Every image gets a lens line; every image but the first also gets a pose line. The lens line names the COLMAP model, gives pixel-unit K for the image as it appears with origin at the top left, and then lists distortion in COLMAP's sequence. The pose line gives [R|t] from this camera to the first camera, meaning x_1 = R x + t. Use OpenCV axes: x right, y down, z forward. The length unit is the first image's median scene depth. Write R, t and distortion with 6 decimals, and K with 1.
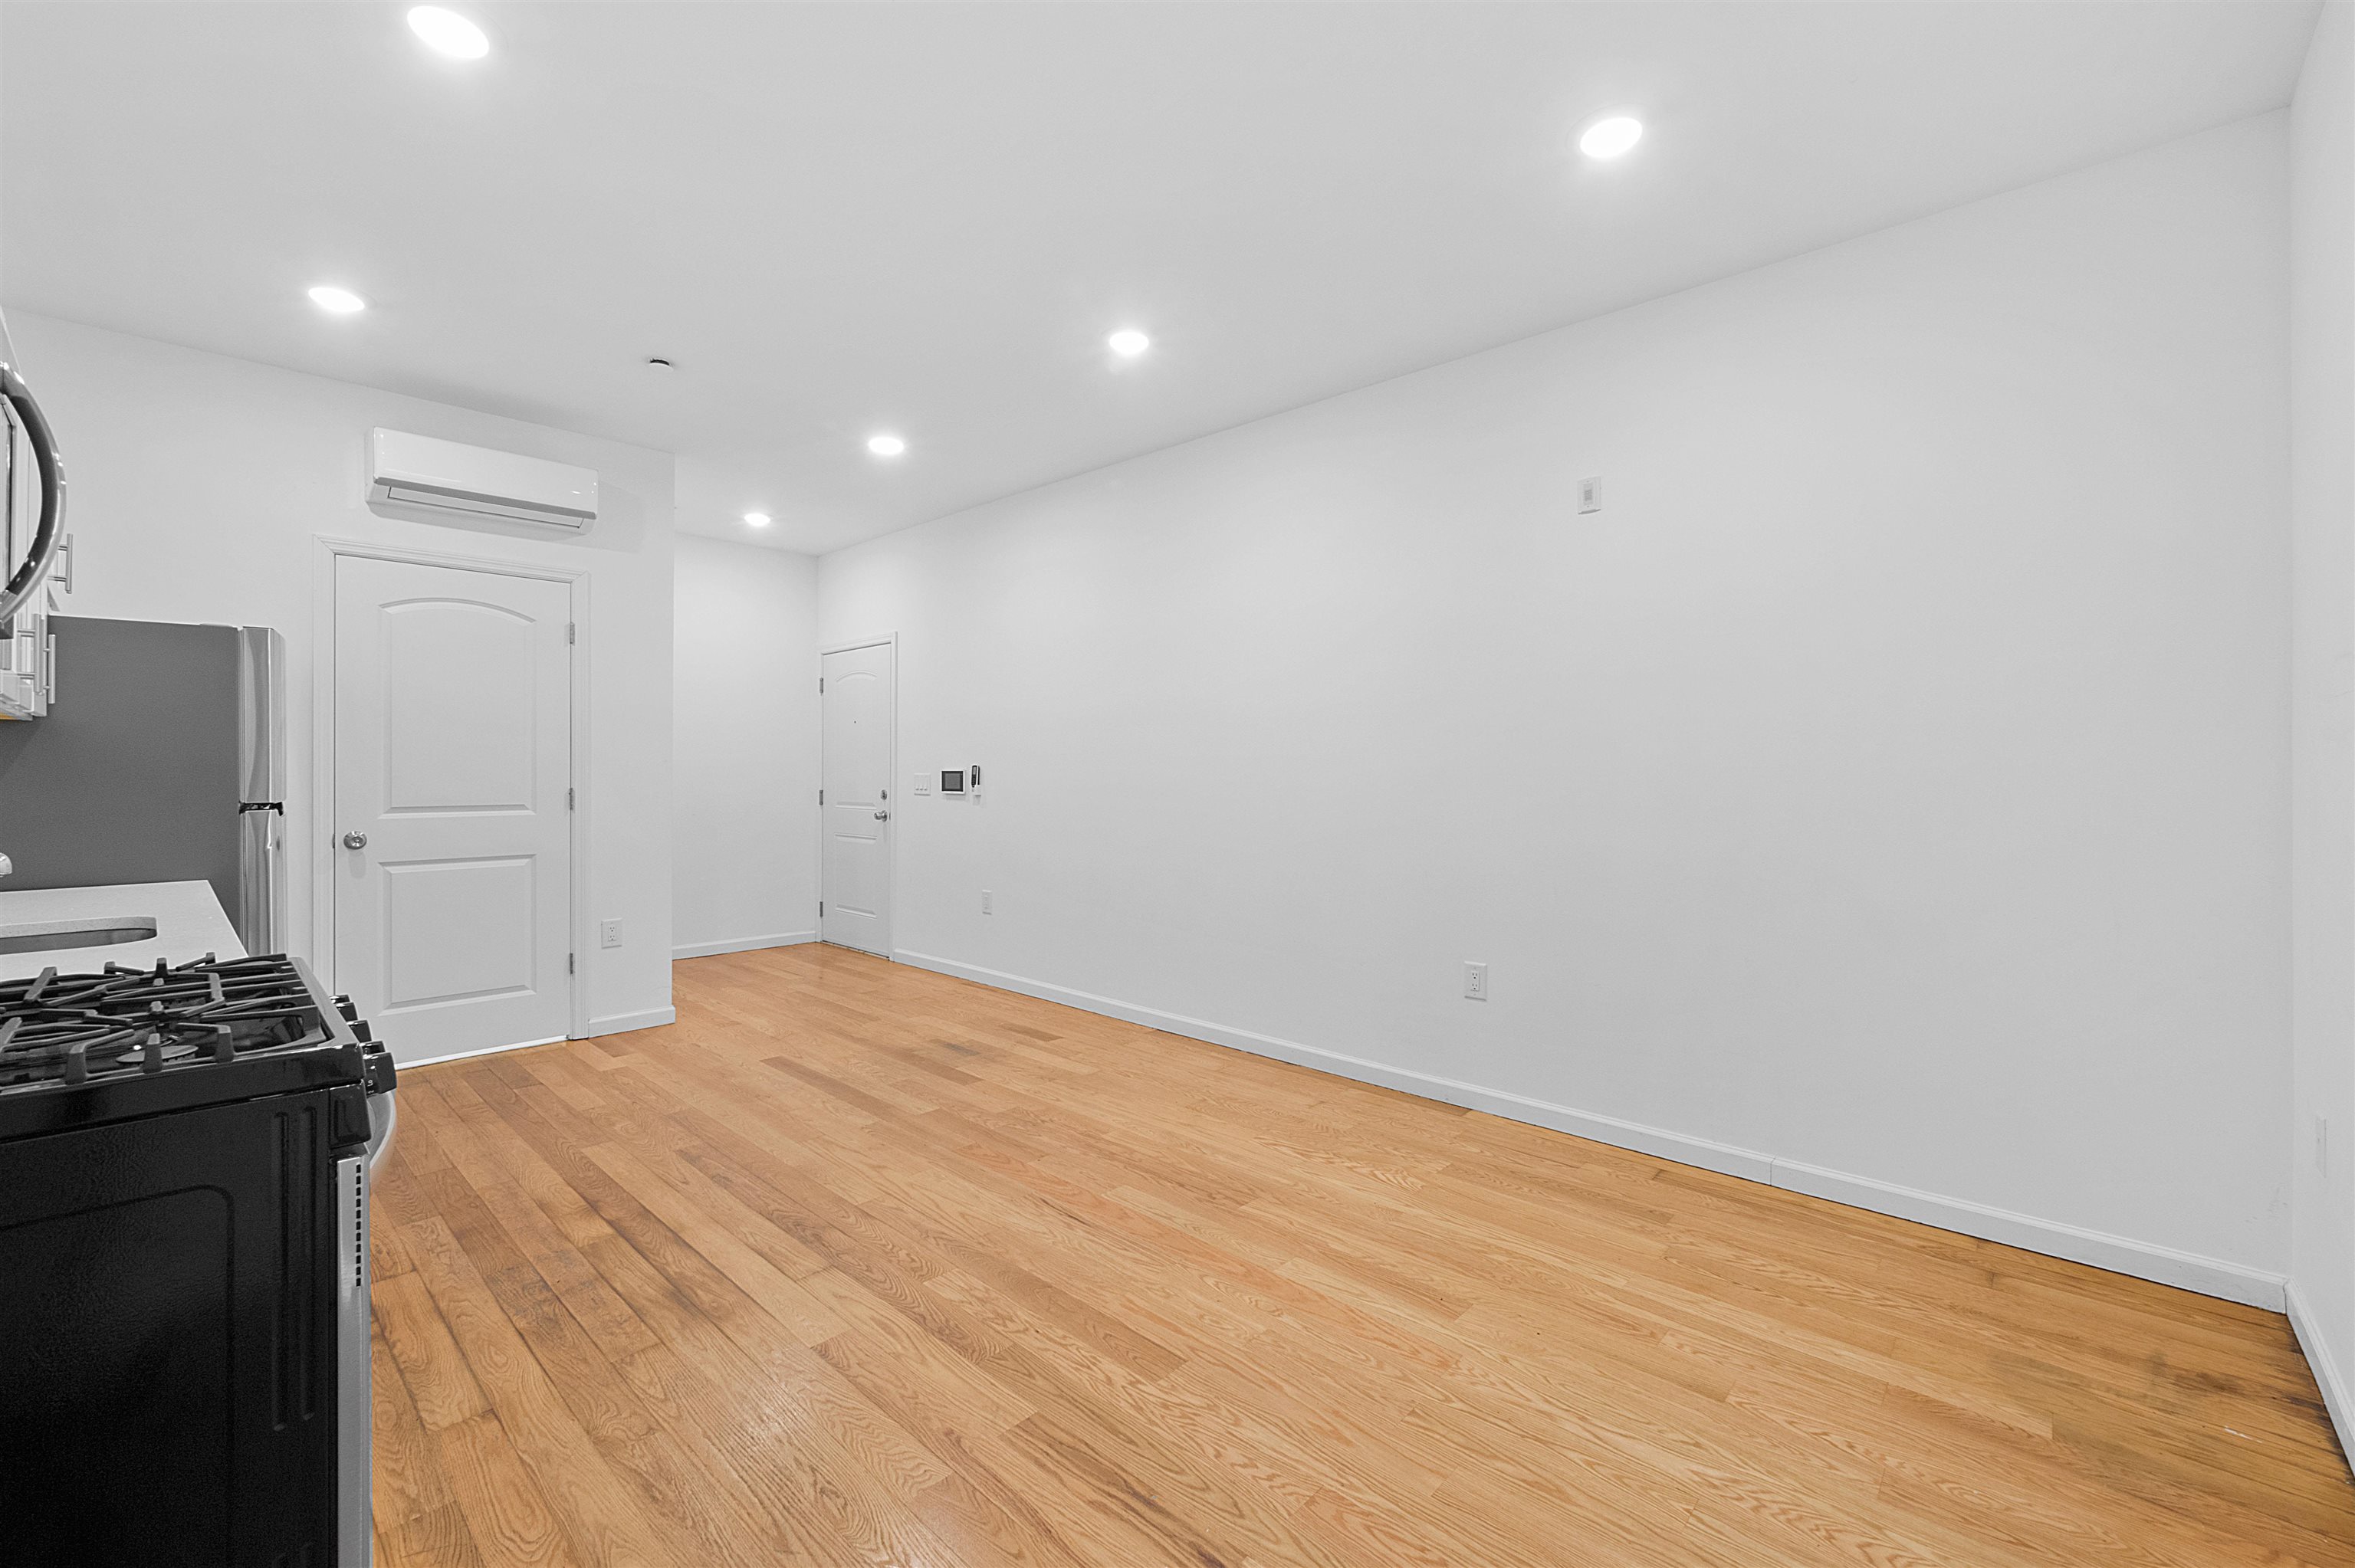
lens RADIAL K [[955.8, 0, 1177.5], [0, 955.8, 784.0], [0, 0, 1]] dist [-0.014704, -0.000105]
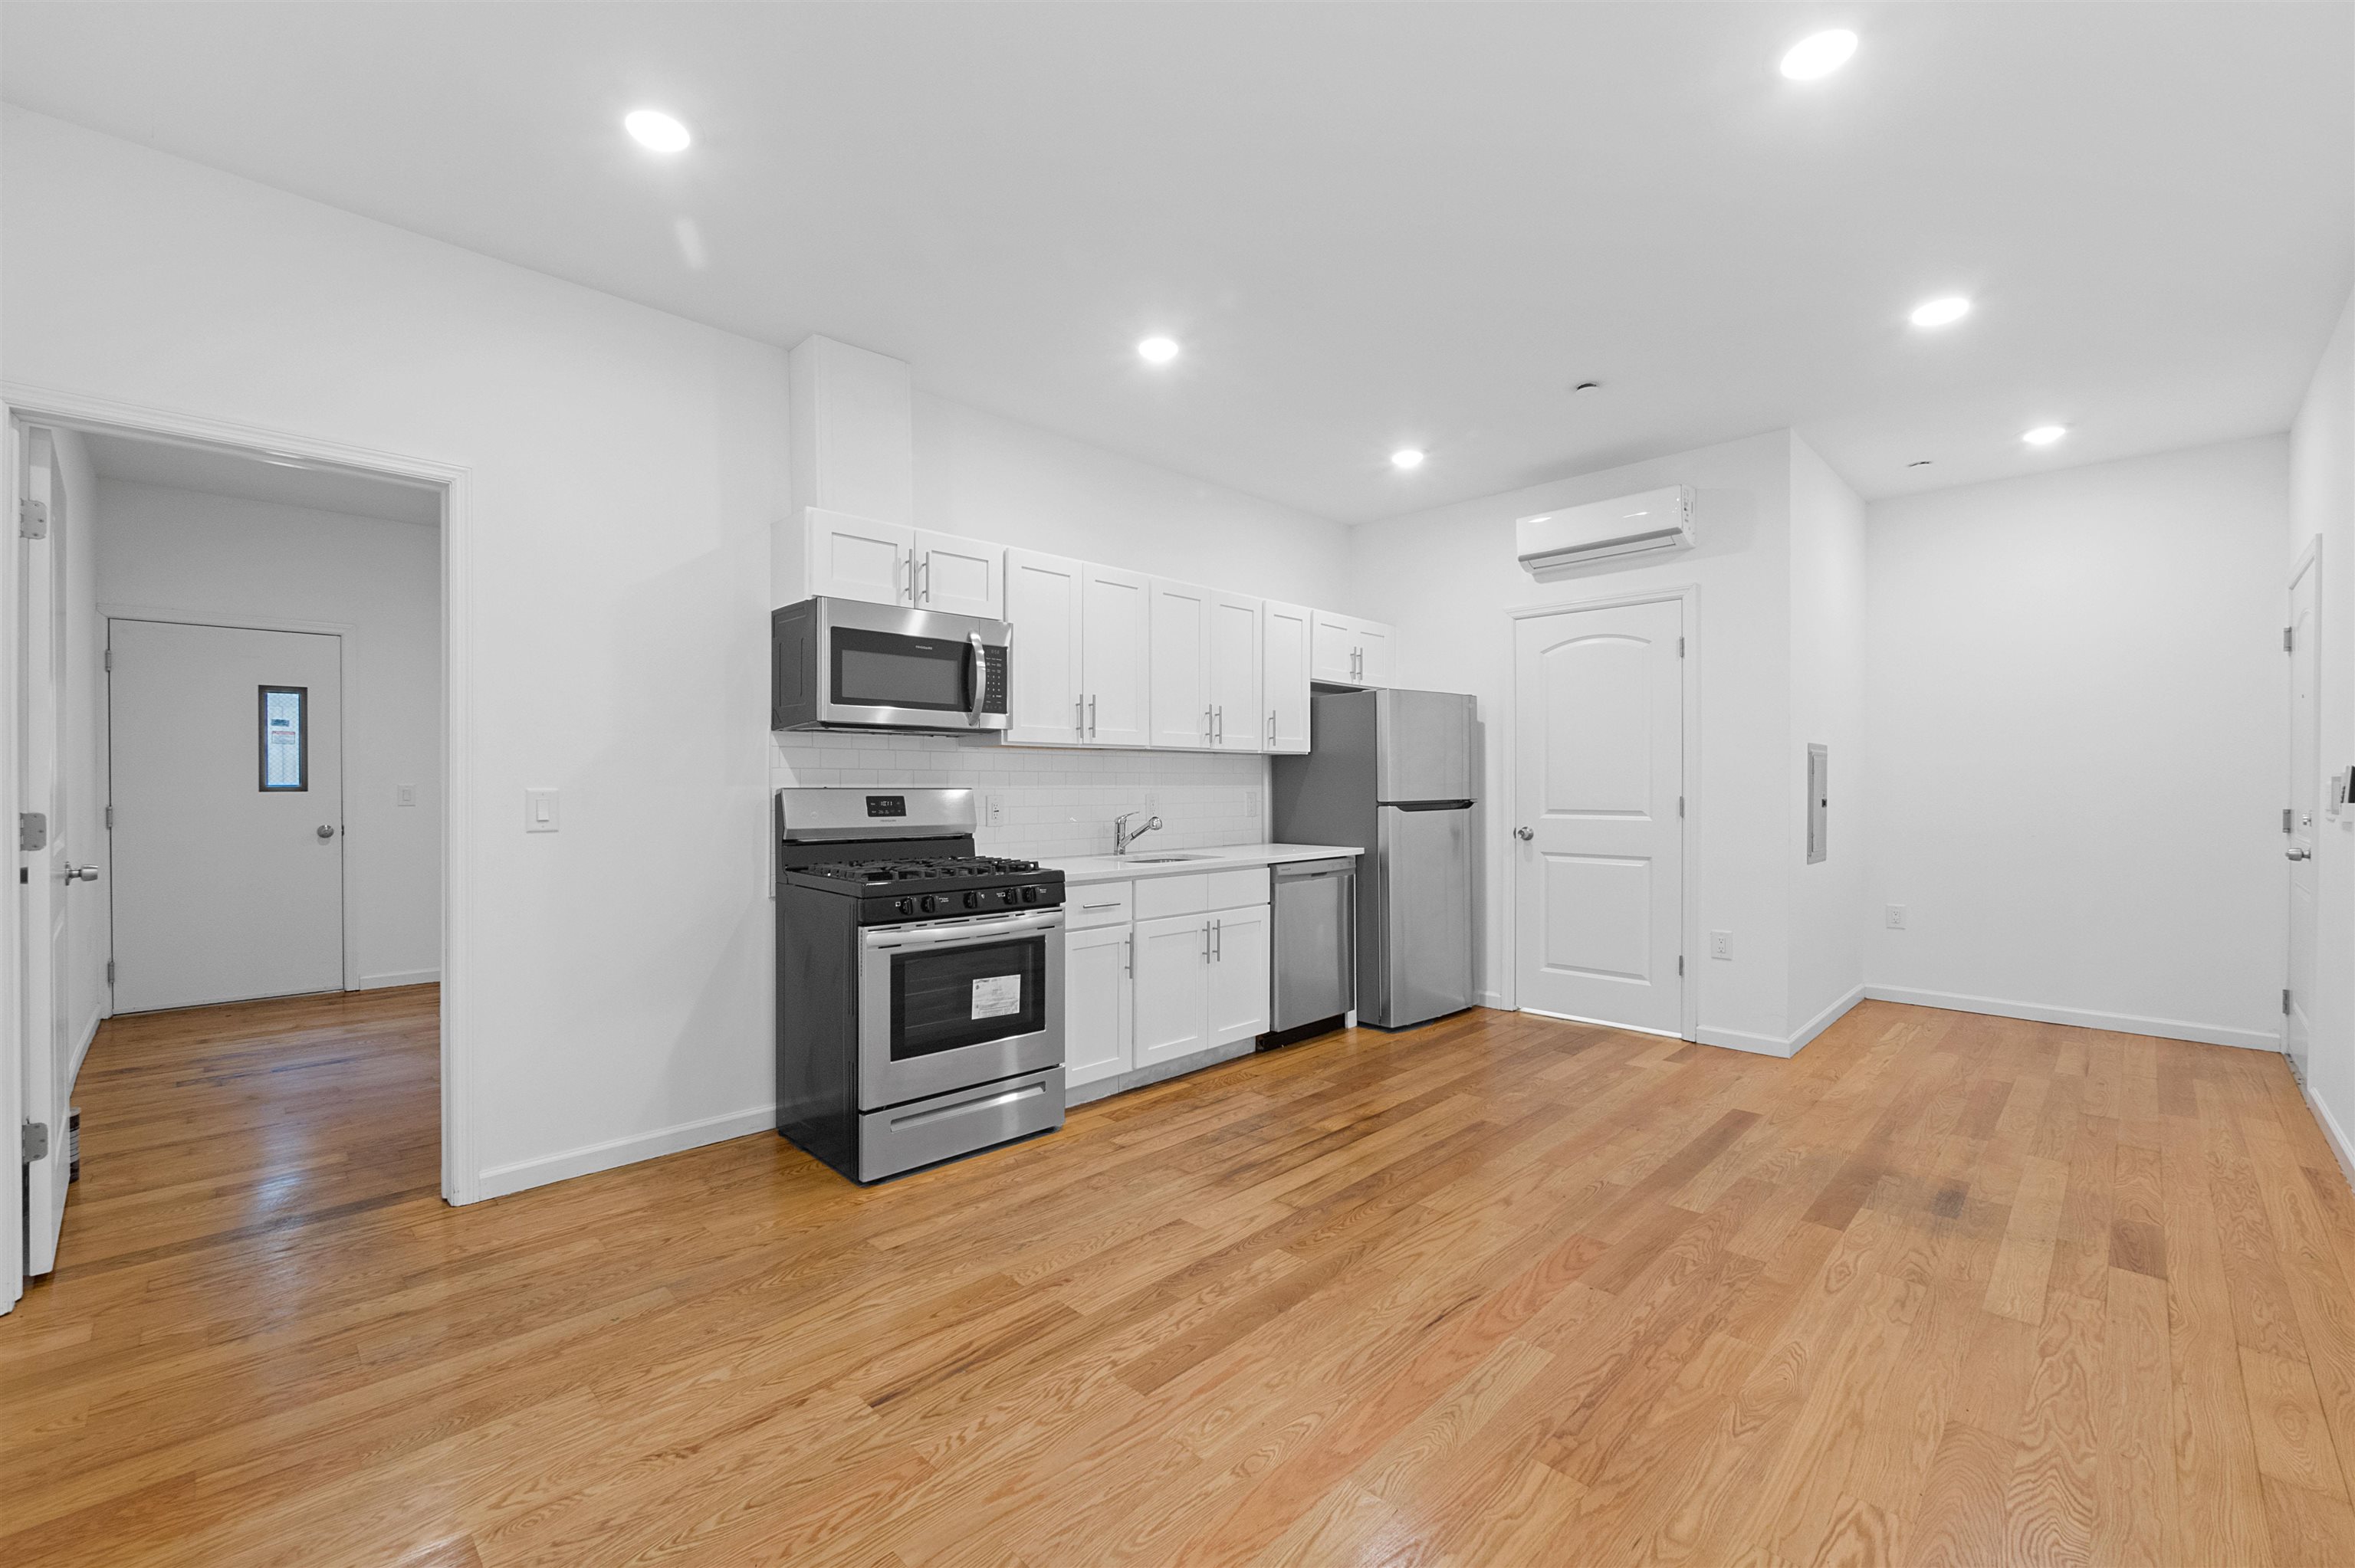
lens RADIAL K [[979.4, 0, 1167.8], [0, 979.4, 786.6], [0, 0, 1]] dist [-0.013338, 0.001131]
pose [[-0.044184, 0.000060, -0.999023, 0.719017], [-0.010064, 0.999949, 0.000505, -0.001737], [0.998973, 0.010077, -0.044181, 0.775693]]
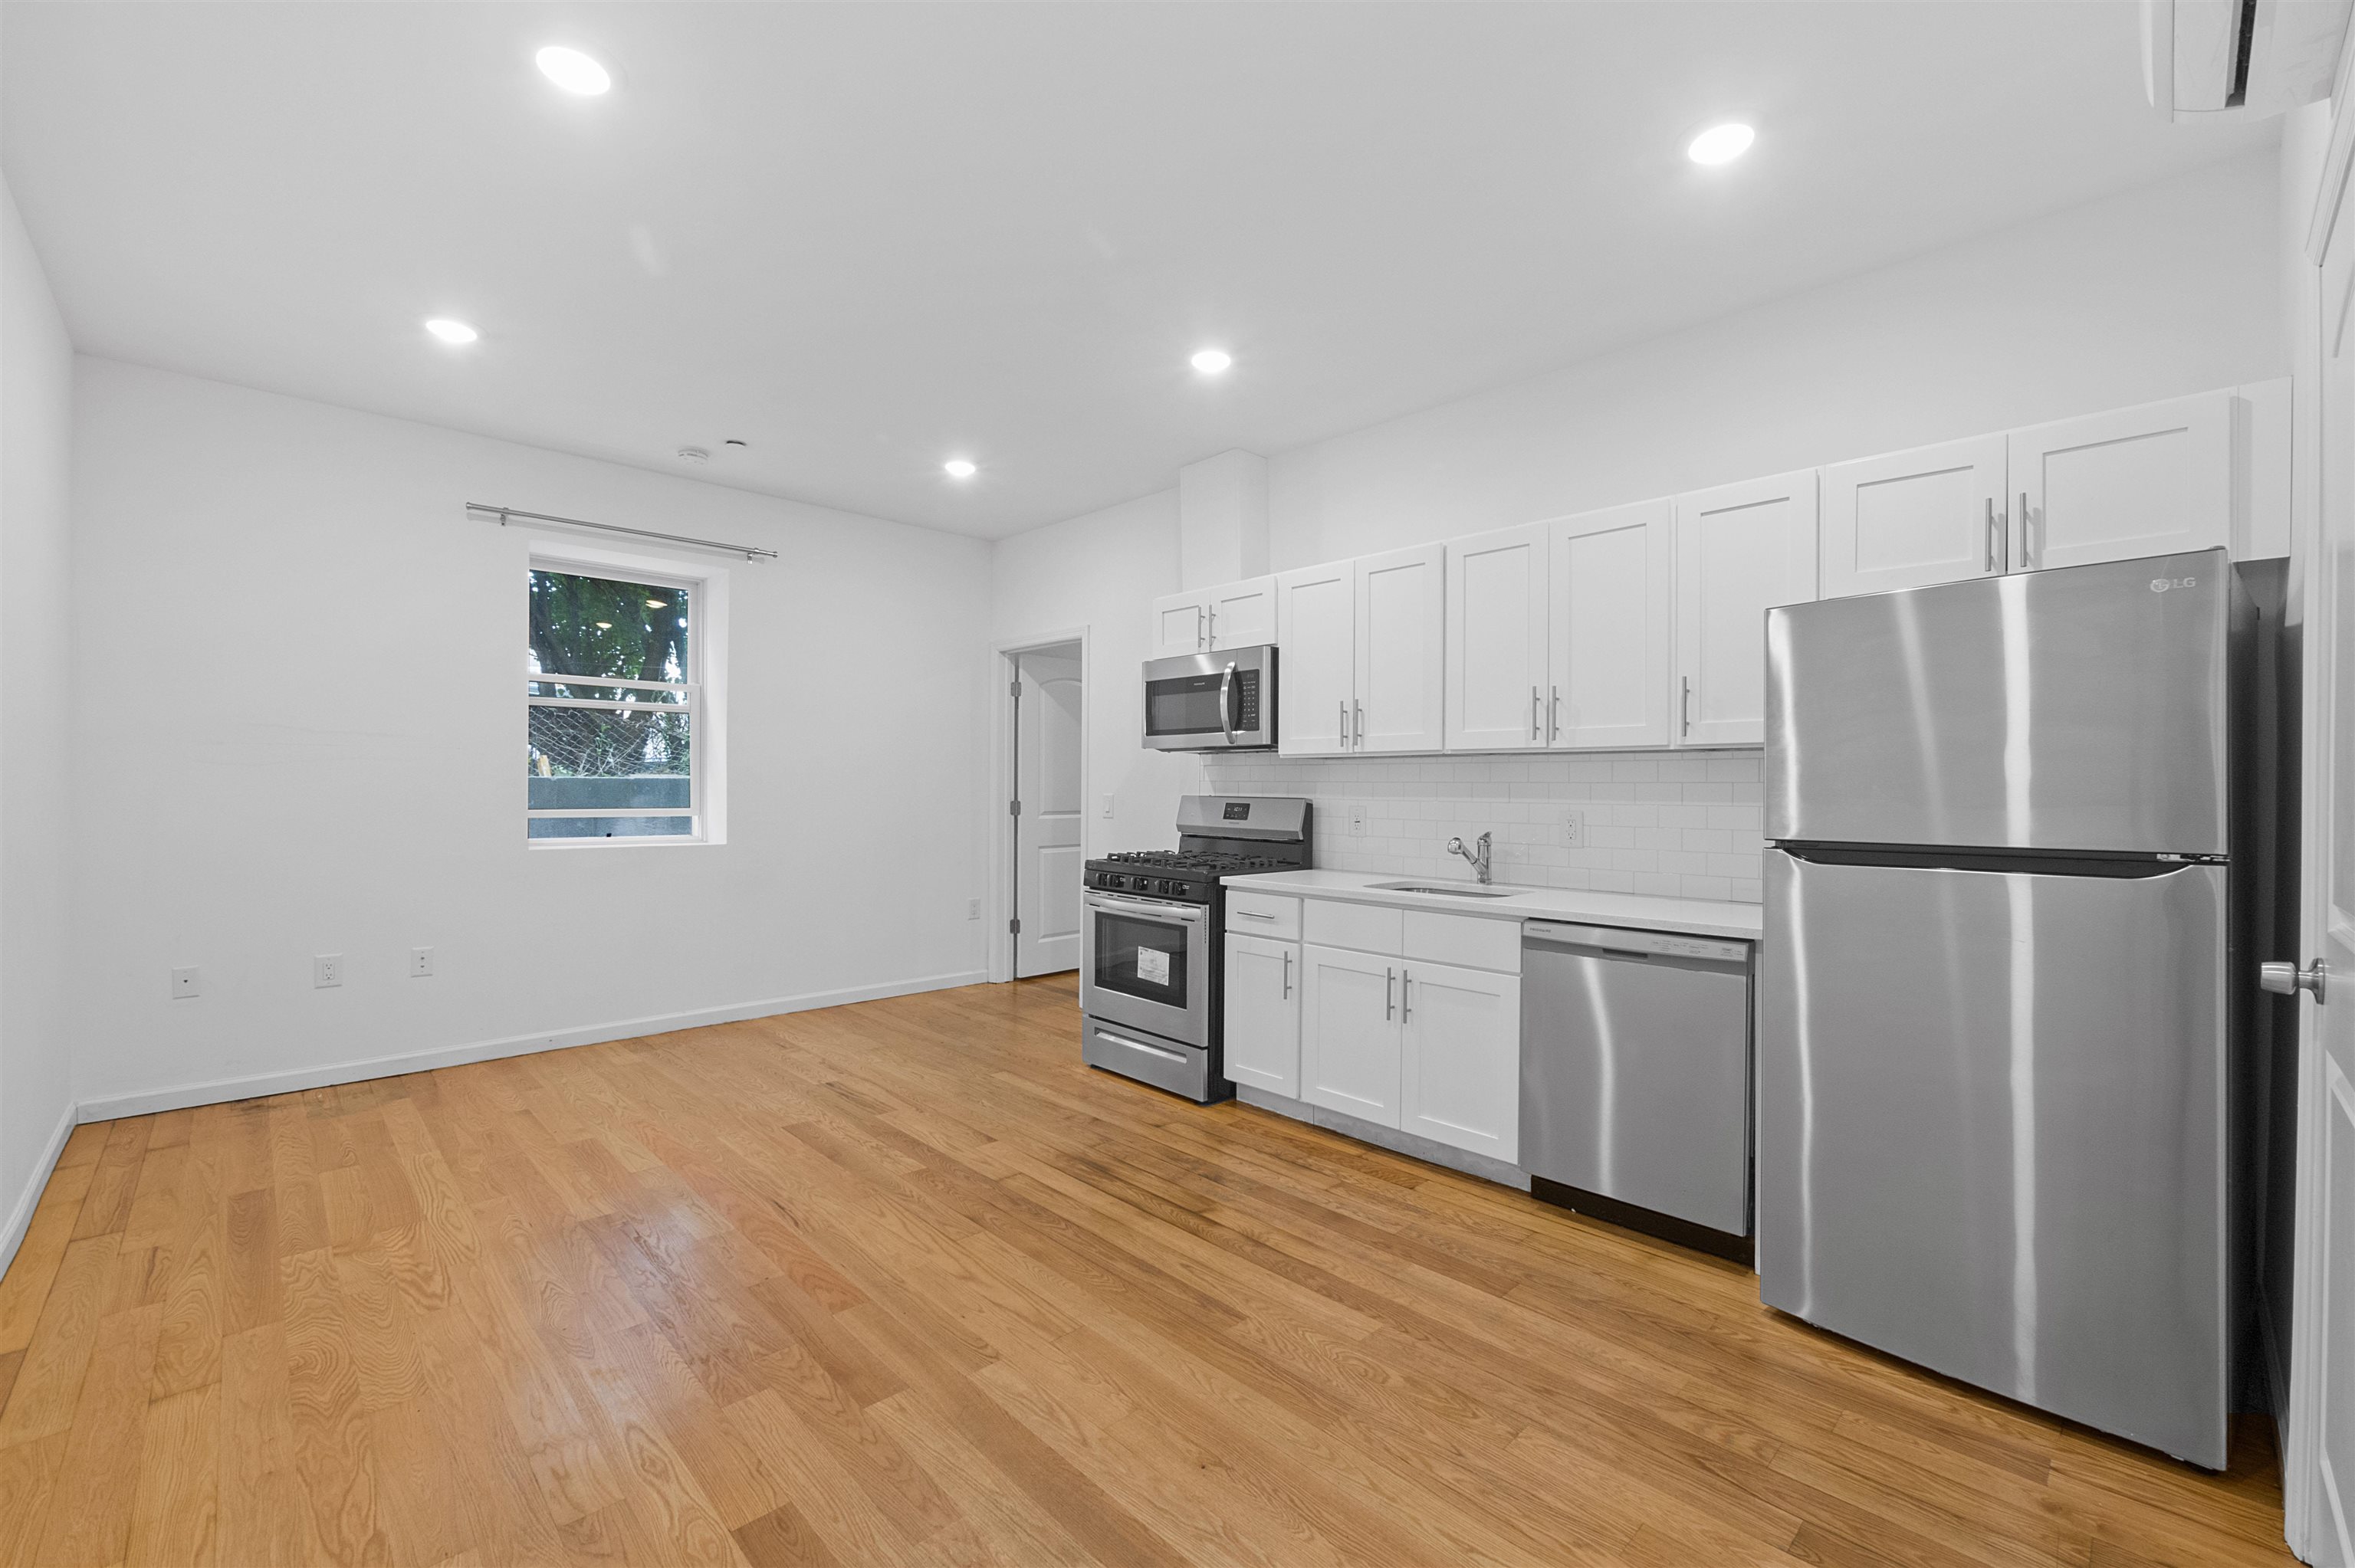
lens RADIAL K [[979.4, 0, 1167.8], [0, 979.4, 786.6], [0, 0, 1]] dist [-0.013338, 0.001131]
pose [[-0.997612, -0.011728, 0.068067, -0.587672], [-0.011174, 0.999901, 0.008506, -0.024845], [-0.068160, 0.007725, -0.997644, 1.986329]]
